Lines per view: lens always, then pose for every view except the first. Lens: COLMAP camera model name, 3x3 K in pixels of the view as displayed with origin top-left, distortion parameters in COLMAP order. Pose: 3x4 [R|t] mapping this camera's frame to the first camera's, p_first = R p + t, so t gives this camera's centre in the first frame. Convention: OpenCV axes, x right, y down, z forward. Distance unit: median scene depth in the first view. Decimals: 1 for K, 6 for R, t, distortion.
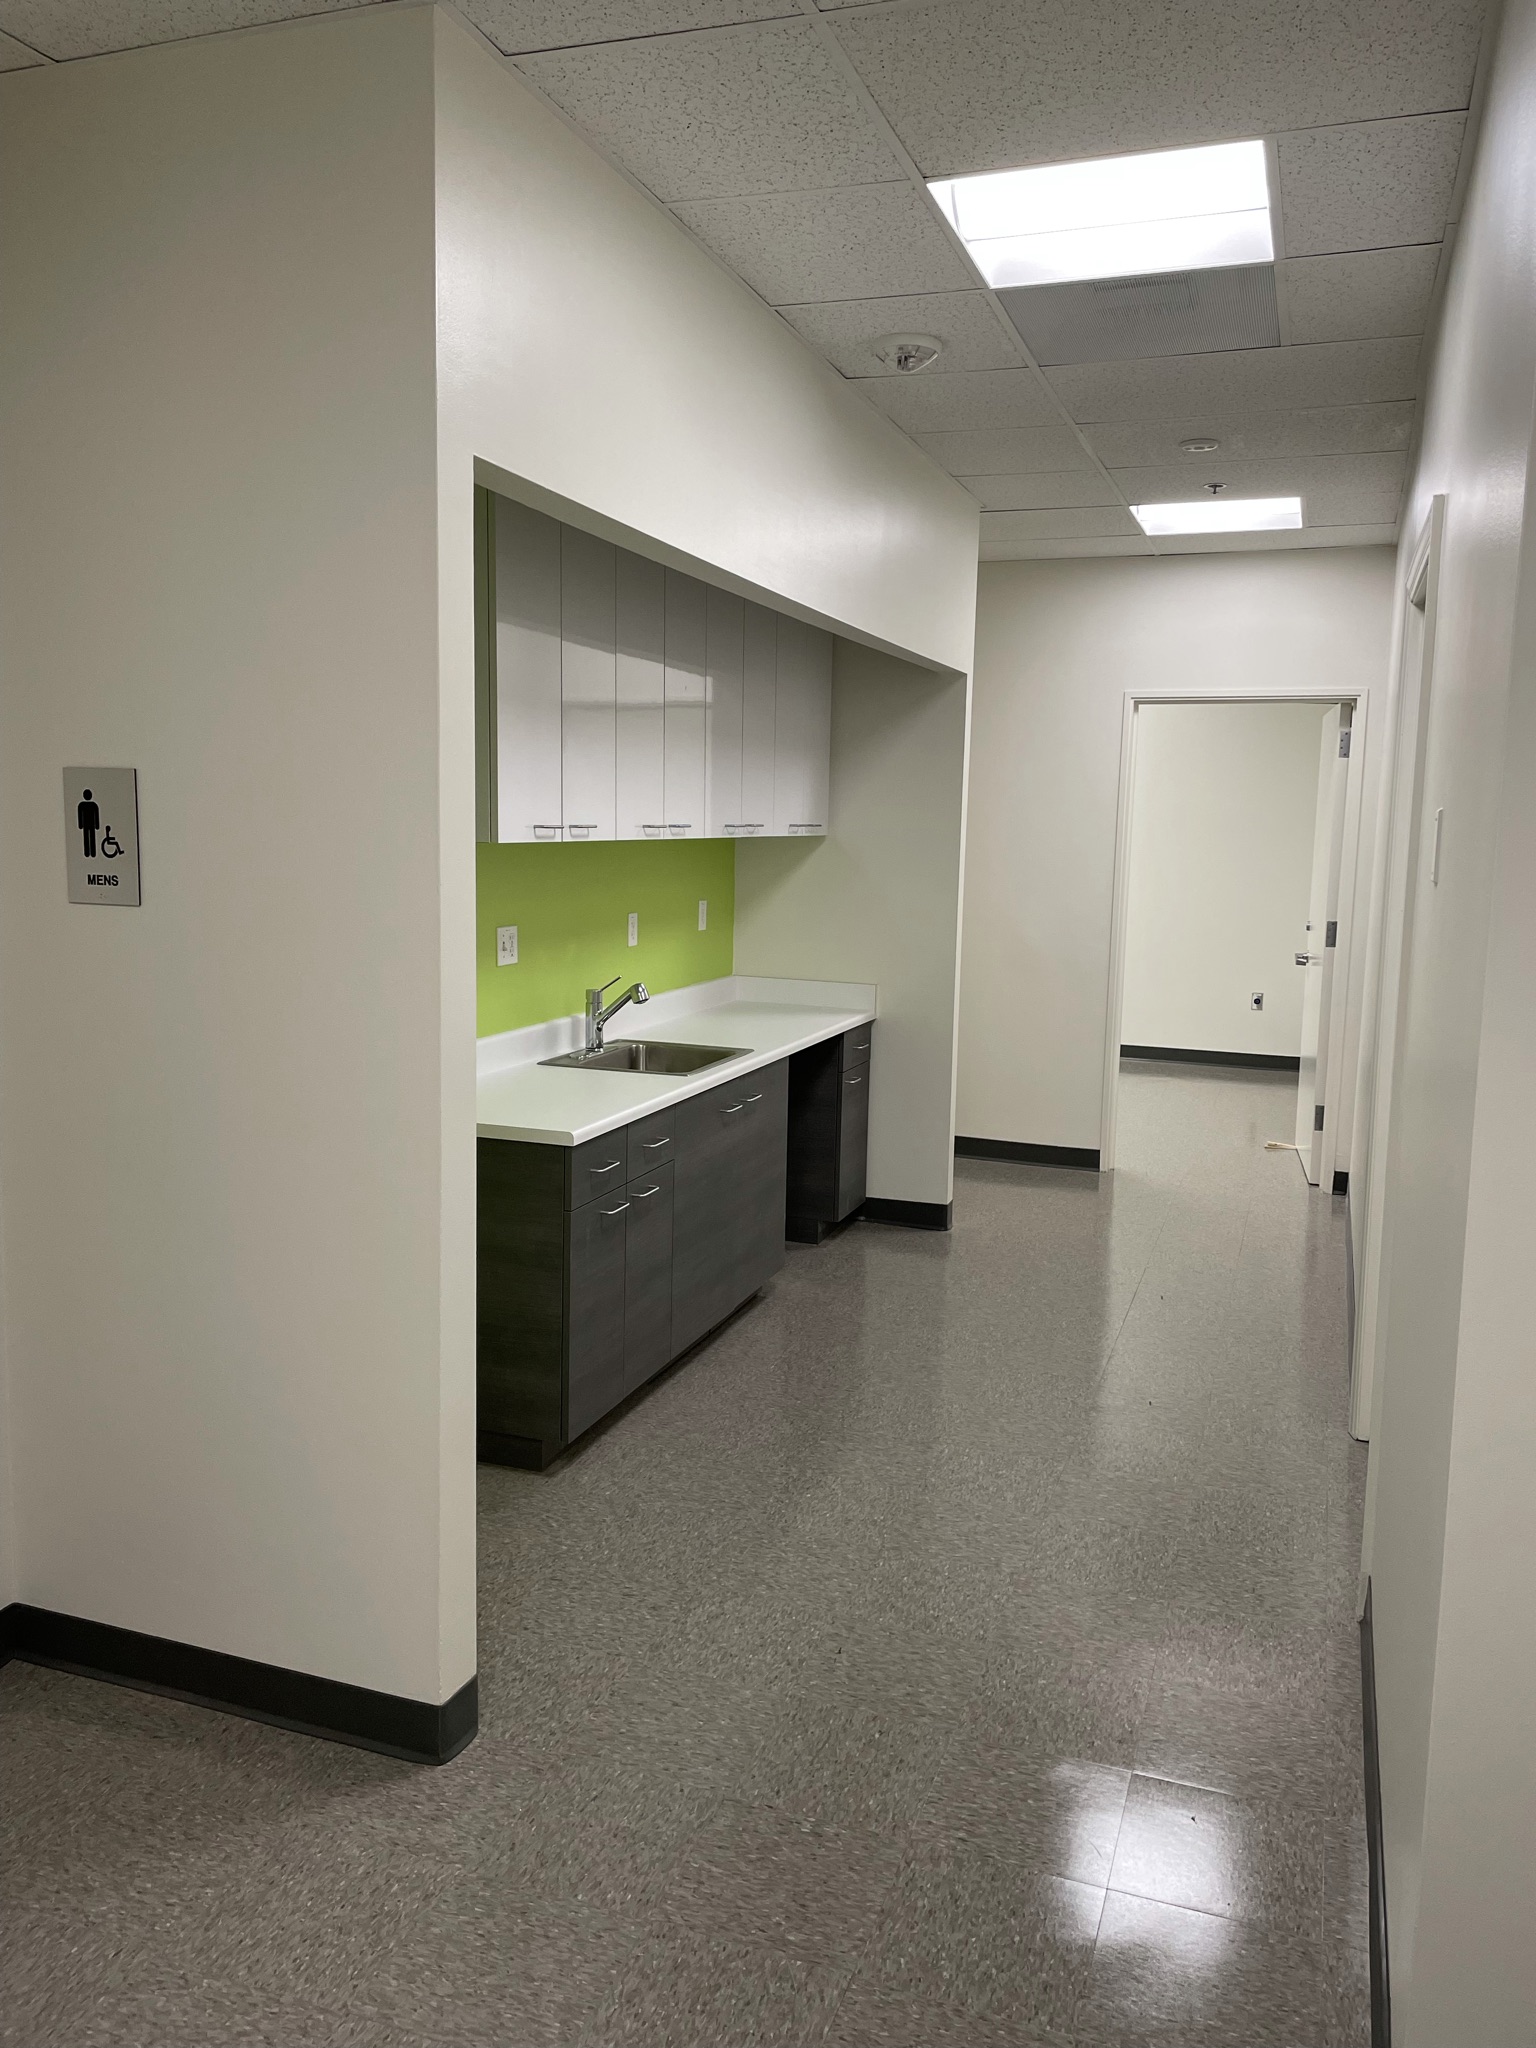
lens RADIAL K [[1531.5, 0, 767.3], [0, 1531.5, 1013.5], [0, 0, 1]] dist [0.114270, -0.175549]
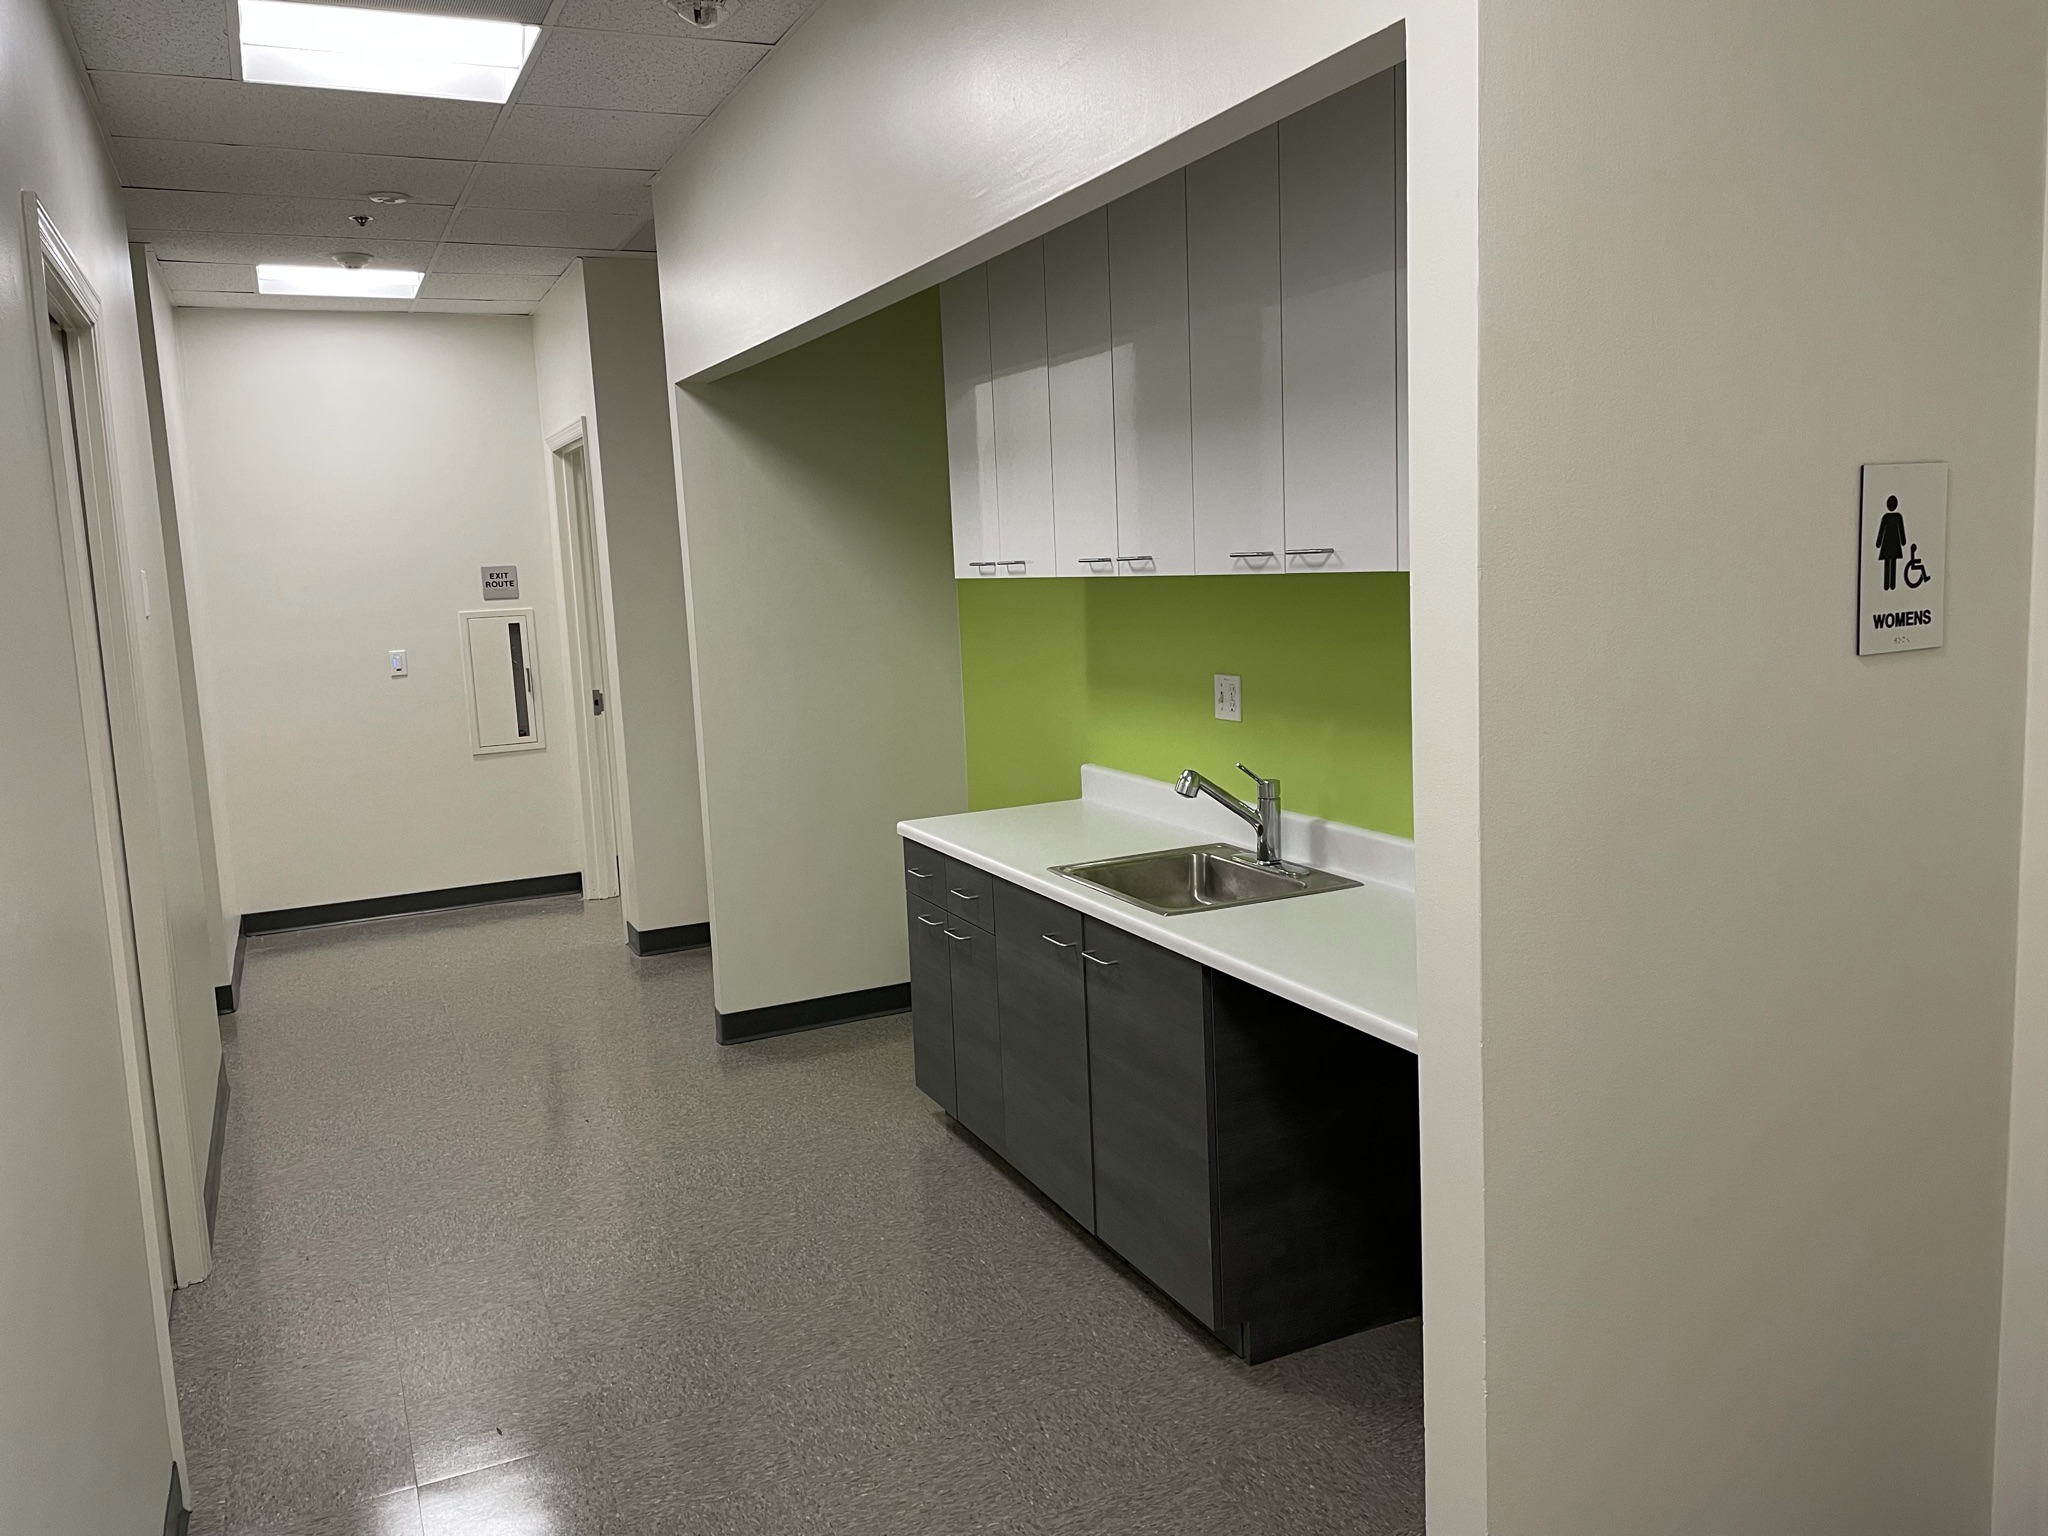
lens RADIAL K [[1531.5, 0, 1023.7], [0, 1531.5, 762.4], [0, 0, 1]] dist [0.114270, -0.175549]
pose [[-0.706207, 0.102559, -0.700538, 0.513063], [-0.066759, 0.975398, 0.210098, -0.181210], [0.704851, 0.195140, -0.681986, 1.513879]]
